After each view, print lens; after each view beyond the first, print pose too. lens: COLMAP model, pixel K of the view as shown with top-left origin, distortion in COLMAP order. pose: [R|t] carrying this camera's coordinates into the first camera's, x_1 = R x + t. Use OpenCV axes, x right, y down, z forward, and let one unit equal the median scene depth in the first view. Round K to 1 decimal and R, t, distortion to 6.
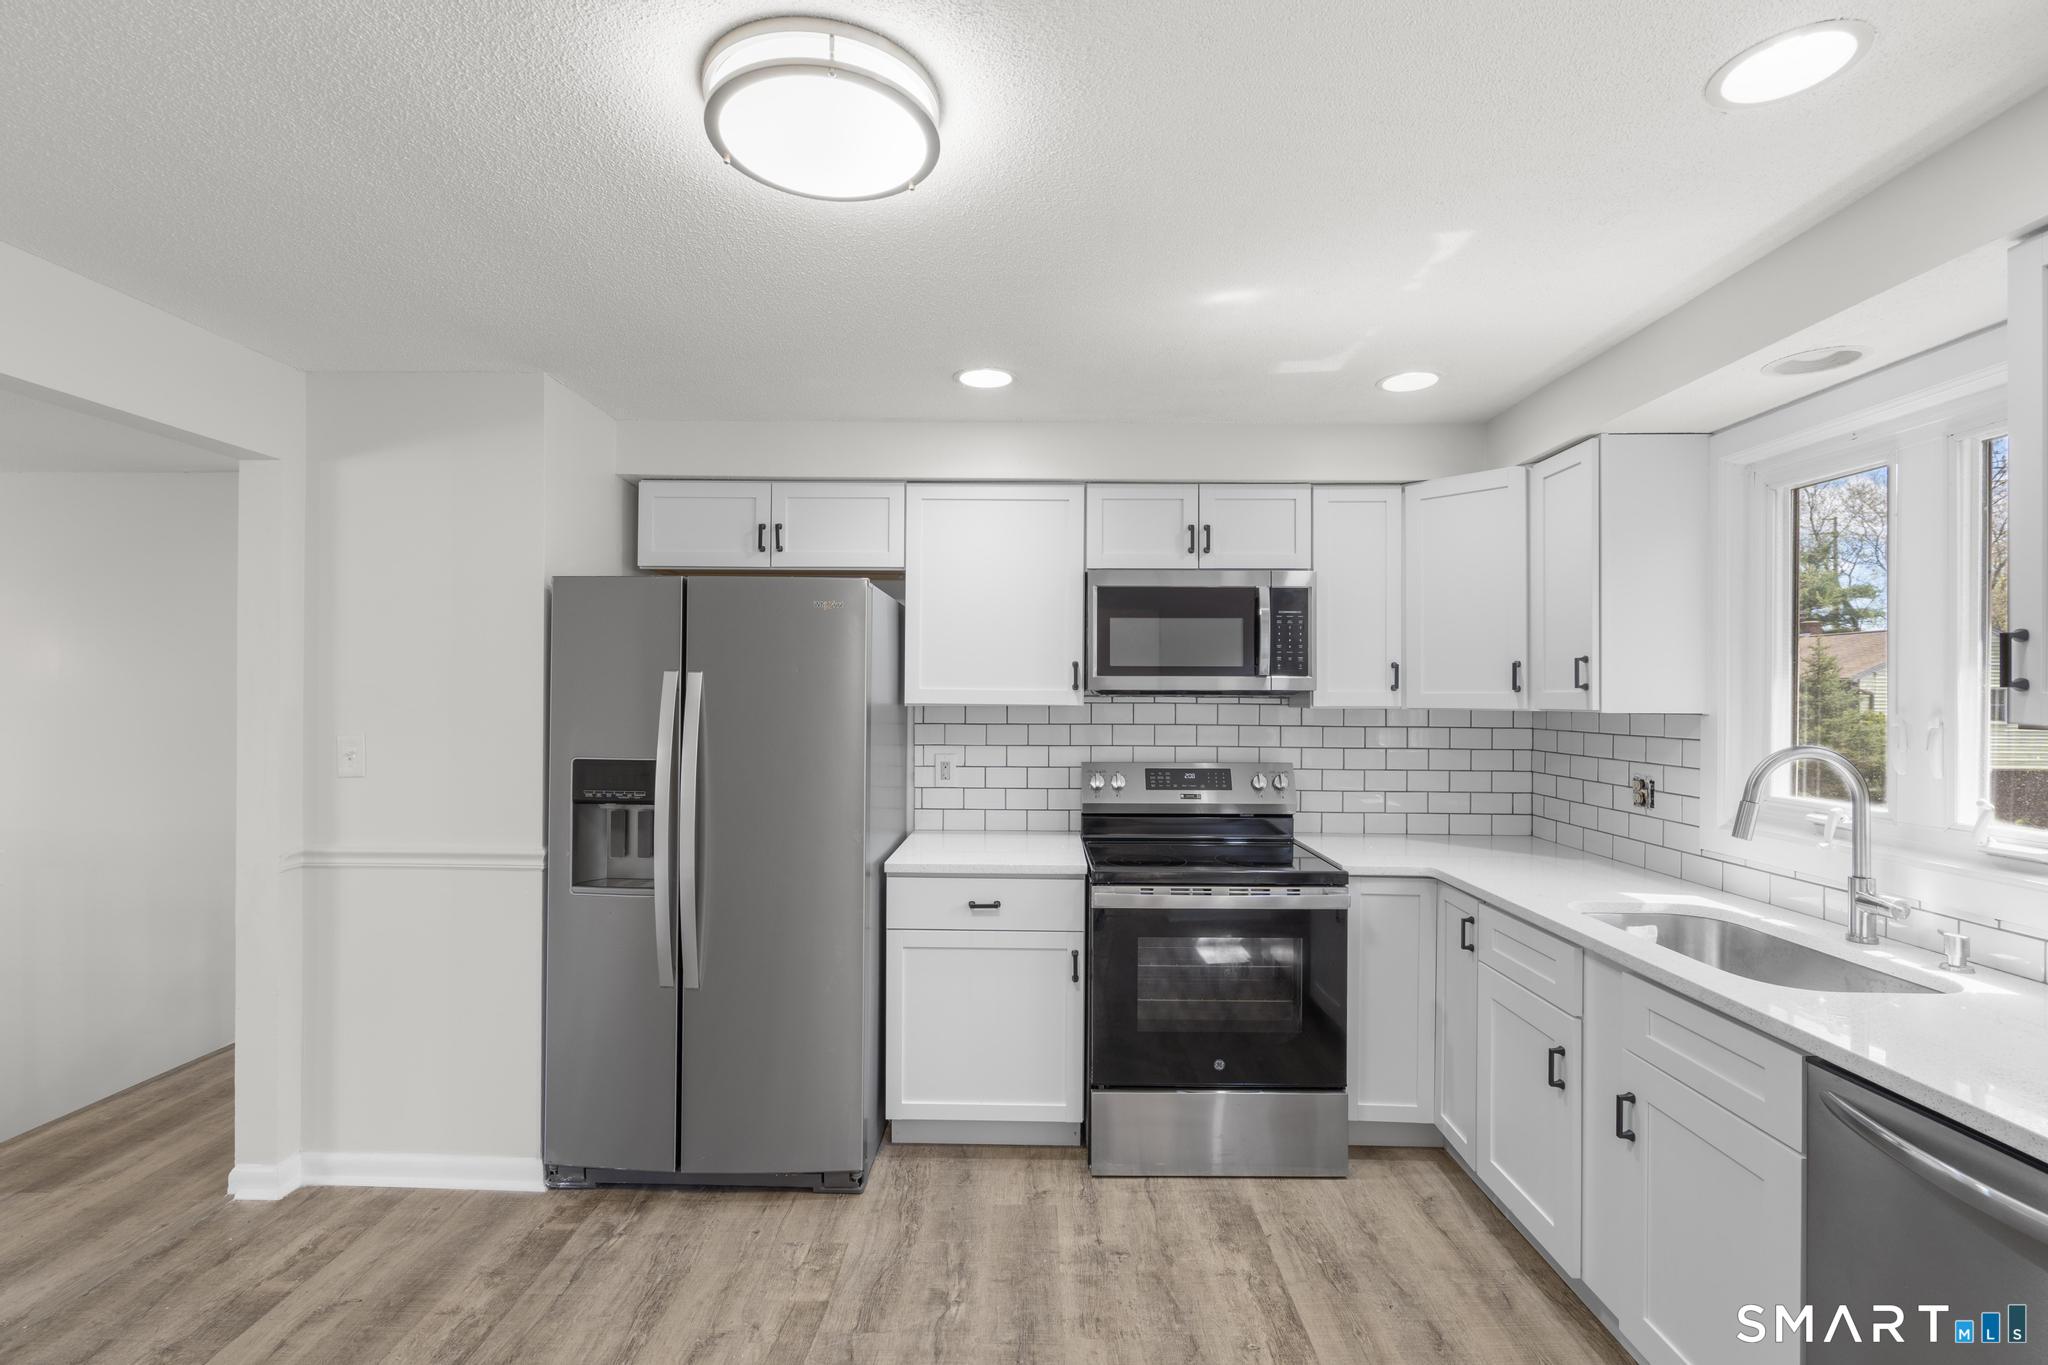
lens RADIAL K [[919.0, 0, 1021.8], [0, 919.0, 690.7], [0, 0, 1]] dist [-0.005867, 0.002662]
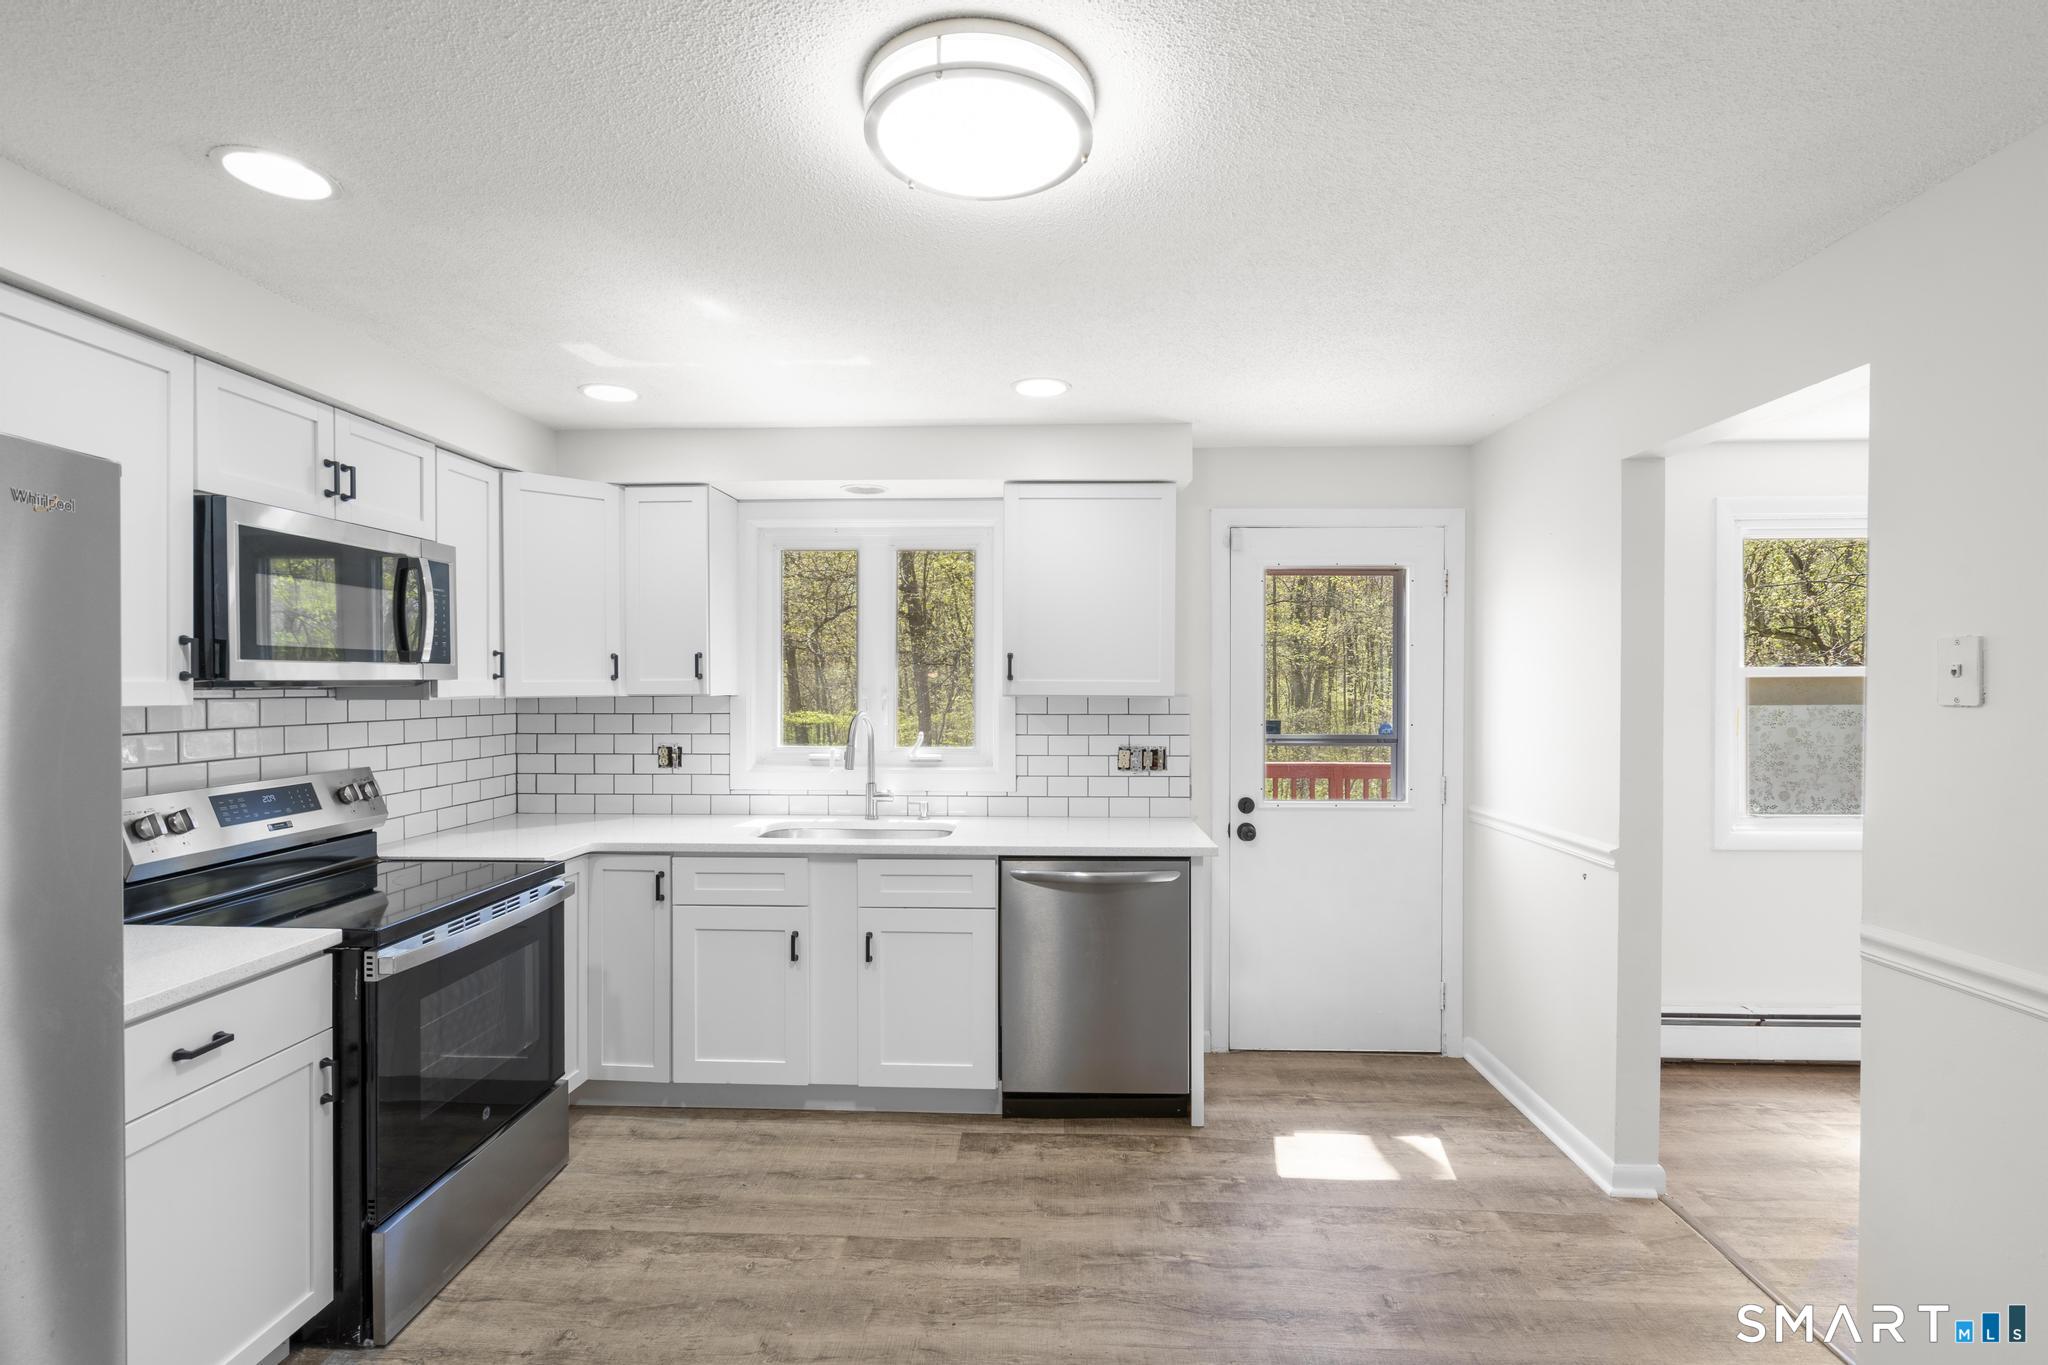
lens RADIAL K [[919.0, 0, 1021.8], [0, 919.0, 689.4], [0, 0, 1]] dist [-0.005867, 0.002662]
pose [[0.024866, -0.015455, 0.999571, -0.639641], [-0.001208, 0.999879, 0.015490, -0.005878], [-0.999690, -0.001593, 0.024844, 0.481210]]
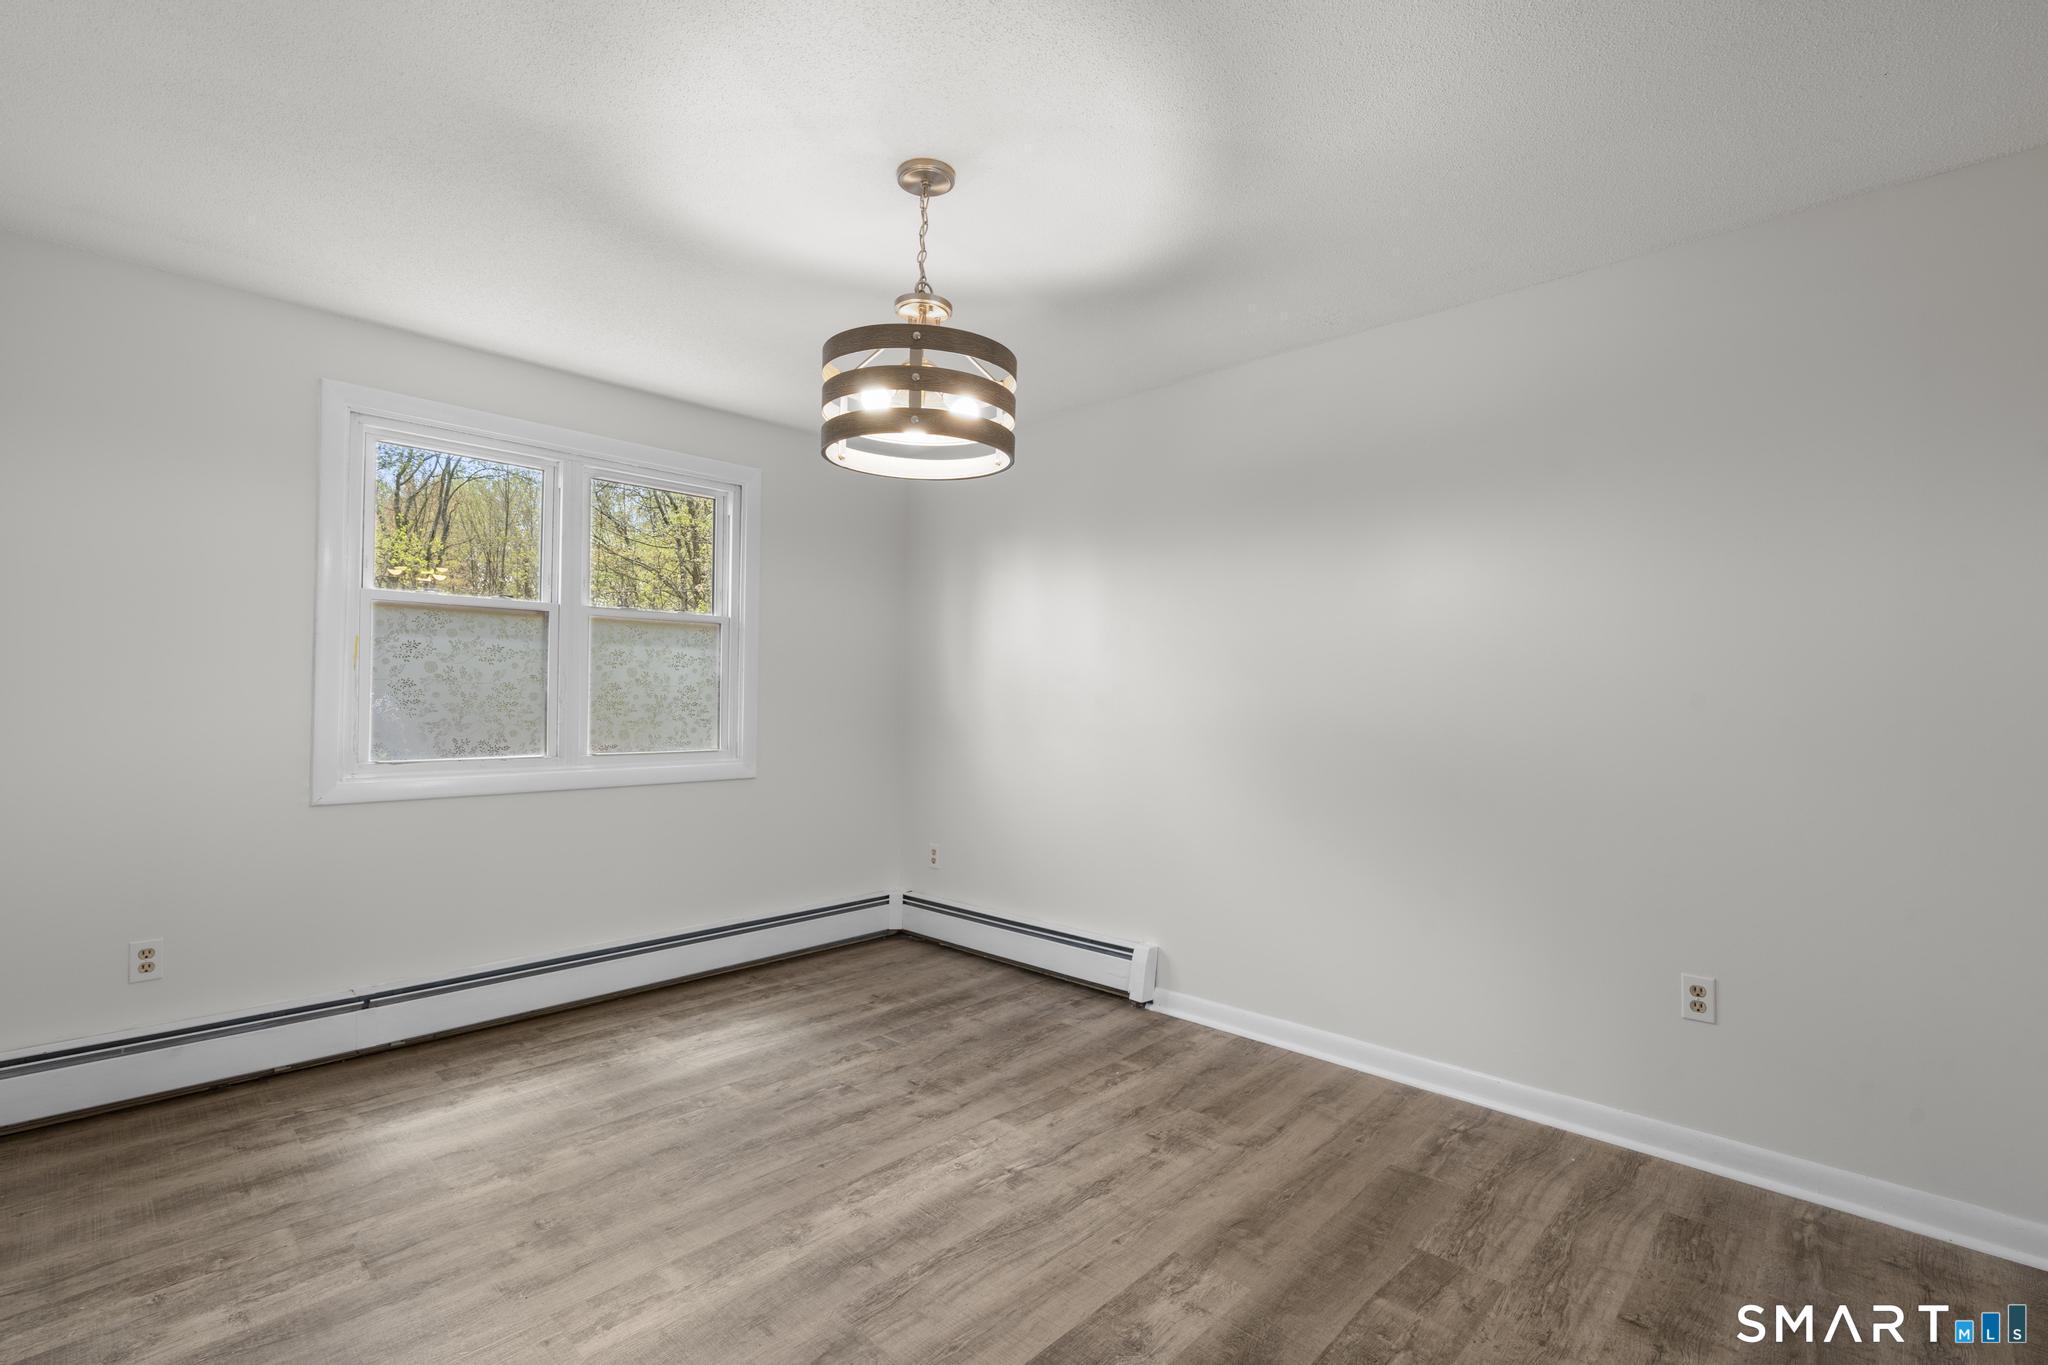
lens RADIAL K [[919.0, 0, 1019.7], [0, 919.0, 699.5], [0, 0, 1]] dist [-0.005867, 0.002662]
pose [[-0.734494, -0.013104, 0.678489, -0.642293], [-0.017897, 0.999840, -0.000065, 0.103994], [-0.678379, -0.012191, -0.734611, -0.247666]]
